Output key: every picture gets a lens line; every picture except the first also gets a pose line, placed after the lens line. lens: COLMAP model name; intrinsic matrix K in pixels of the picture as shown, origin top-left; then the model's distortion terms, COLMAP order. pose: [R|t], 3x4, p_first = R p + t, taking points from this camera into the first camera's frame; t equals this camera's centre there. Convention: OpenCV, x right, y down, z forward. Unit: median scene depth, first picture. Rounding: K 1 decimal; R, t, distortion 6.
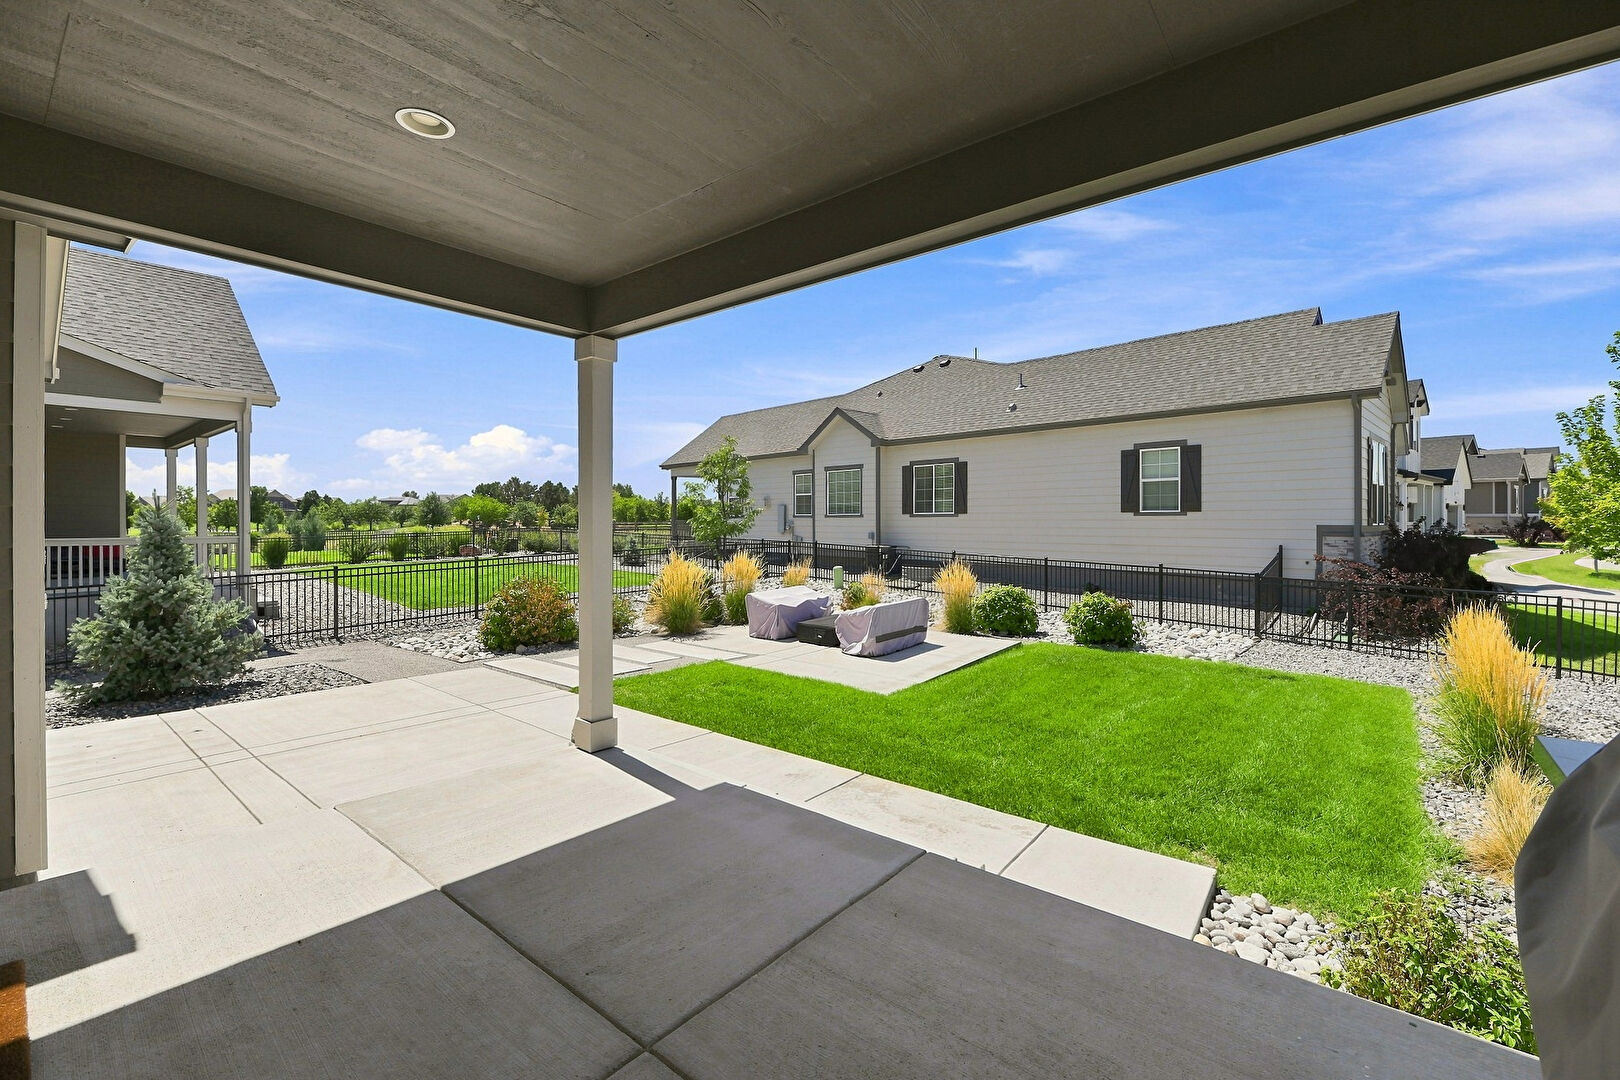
lens RADIAL K [[676.6, 0, 810.3], [0, 676.6, 523.4], [0, 0, 1]] dist [0.000204, 0.000114]
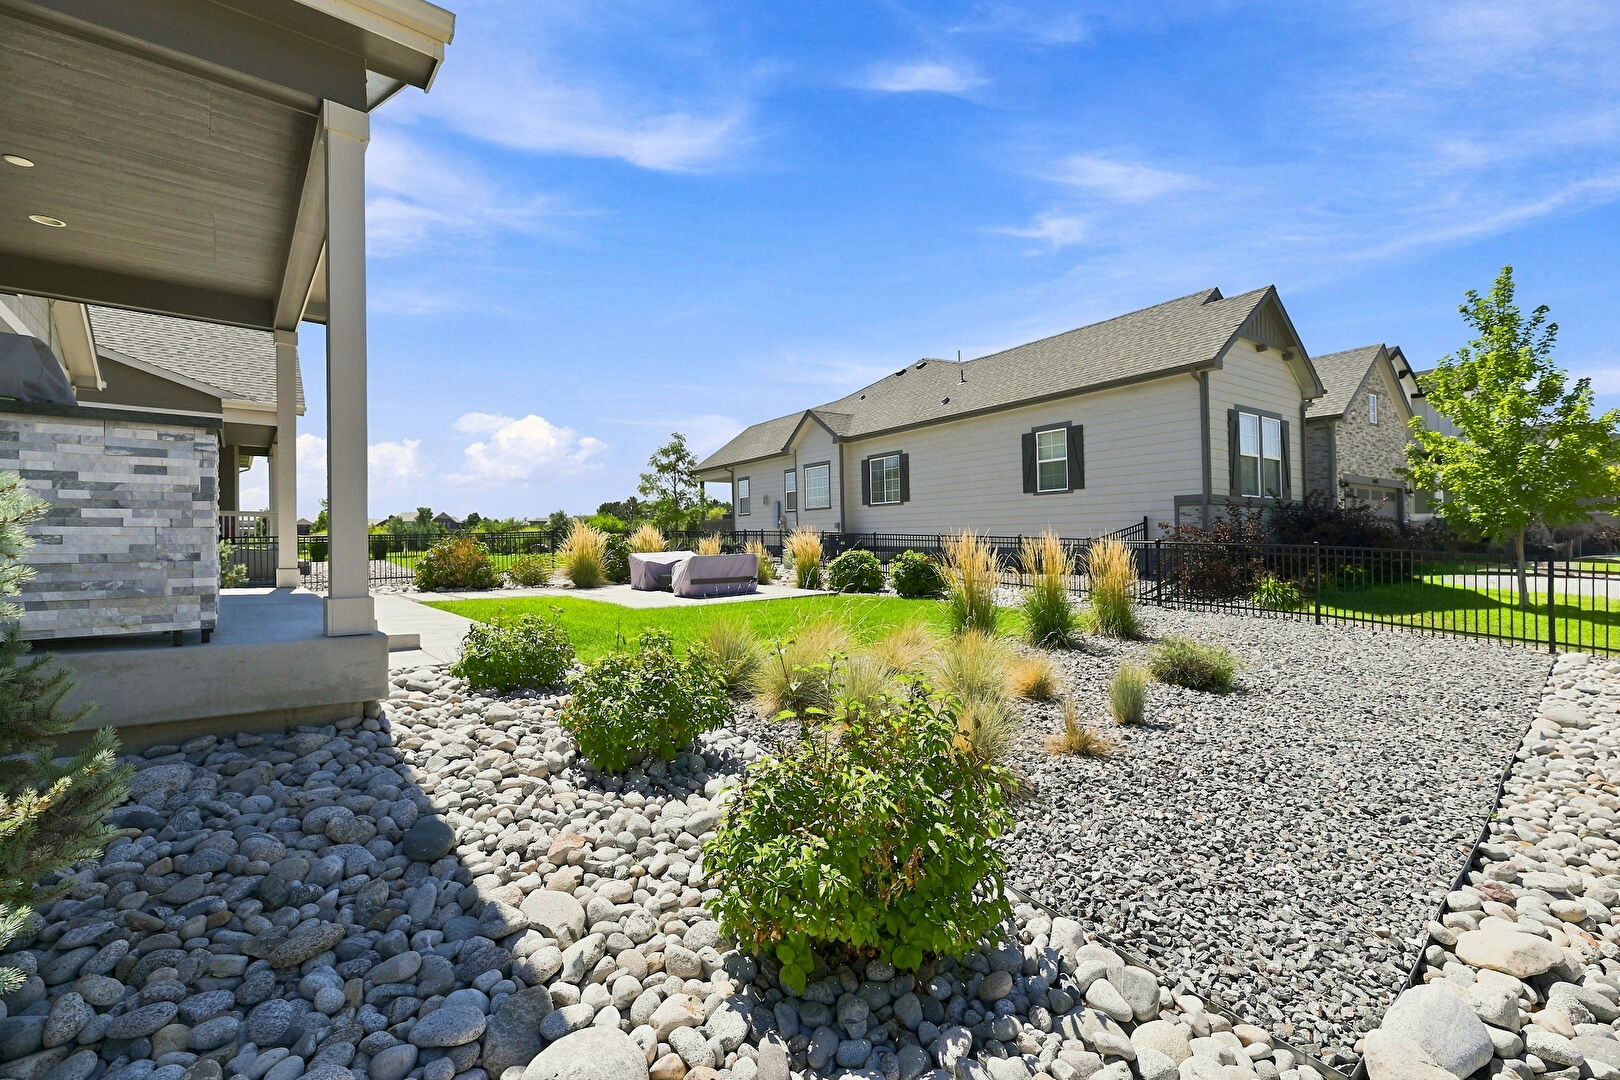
lens RADIAL K [[671.2, 0, 810.0], [0, 671.2, 540.0], [0, 0, 1]] dist [0.016131, 0.000074]
pose [[0.983979, -0.004218, -0.178236, 0.321972], [0.003518, 0.999985, -0.004242, 0.061776], [0.178251, 0.003547, 0.983979, -0.101244]]
